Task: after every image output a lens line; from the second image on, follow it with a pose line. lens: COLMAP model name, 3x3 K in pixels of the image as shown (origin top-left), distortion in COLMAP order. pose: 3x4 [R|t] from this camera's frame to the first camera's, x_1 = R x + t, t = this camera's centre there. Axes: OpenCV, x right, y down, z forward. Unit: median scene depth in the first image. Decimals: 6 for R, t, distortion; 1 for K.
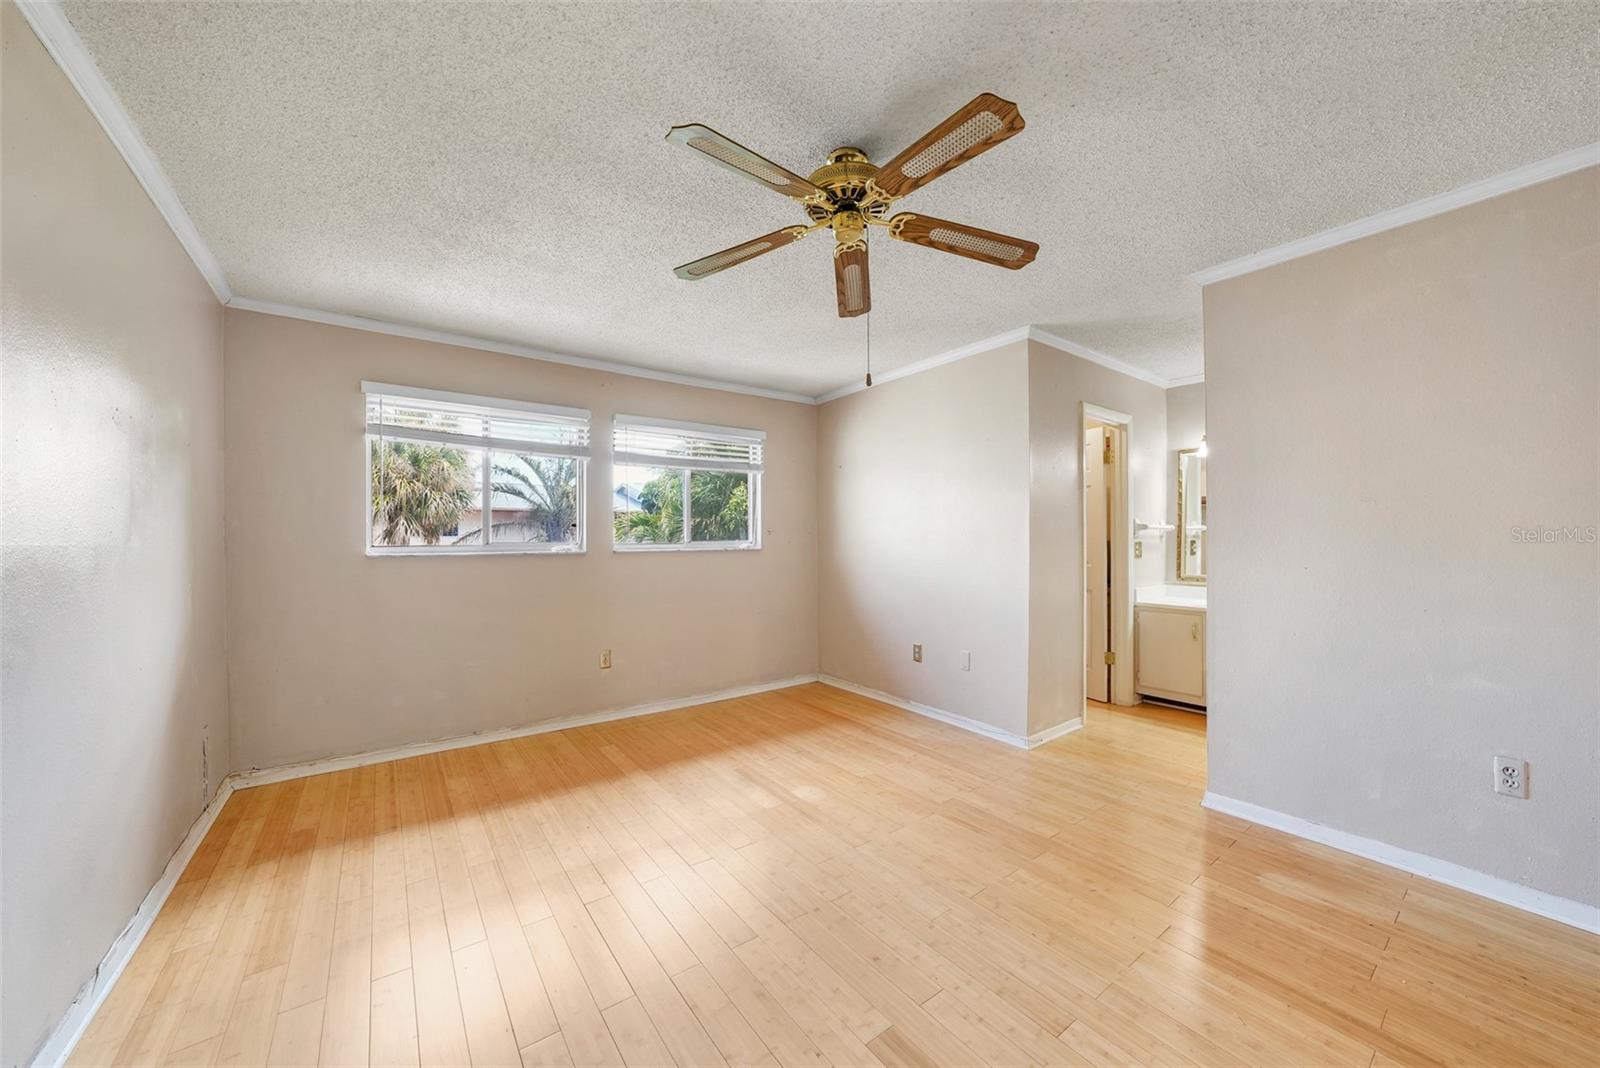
lens RADIAL K [[562.6, 0, 797.8], [0, 562.6, 537.7], [0, 0, 1]] dist [-0.018952, -0.000048]
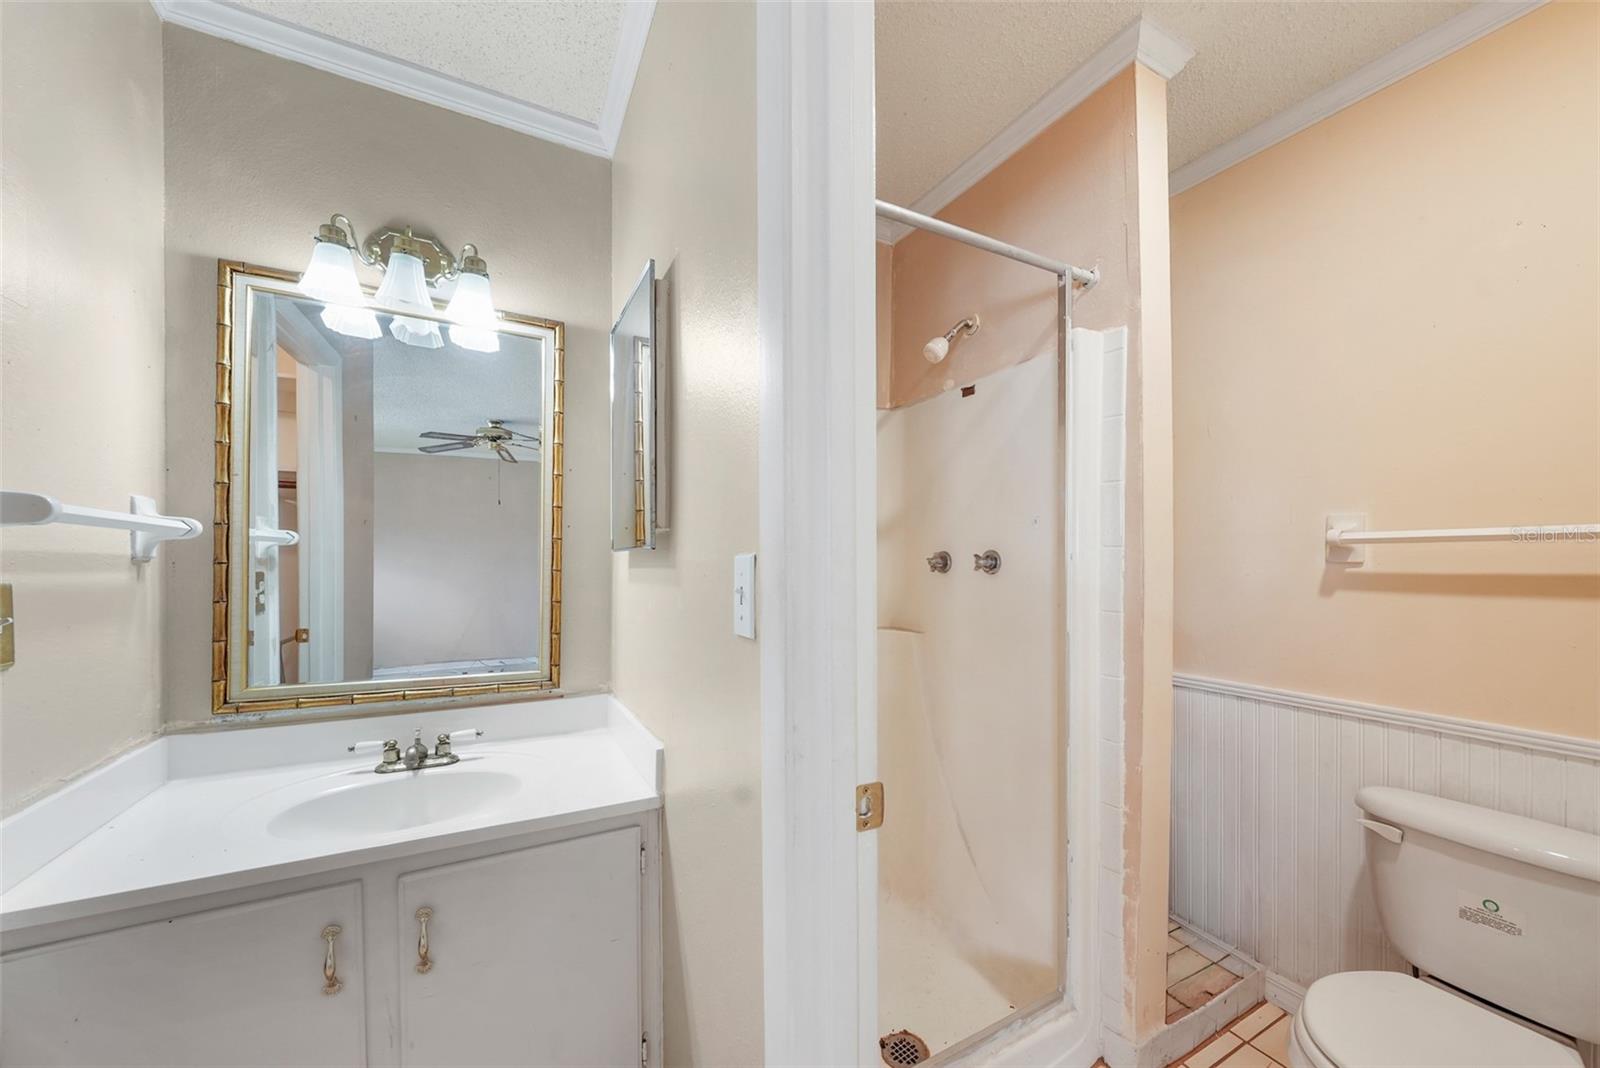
lens RADIAL K [[578.4, 0, 798.6], [0, 578.4, 563.7], [0, 0, 1]] dist [-0.001788, -0.000159]
pose [[0.154697, -0.004761, 0.987951, 0.435941], [0.004169, 0.999983, 0.004166, -0.000053], [-0.987953, 0.003475, 0.154714, 0.658933]]
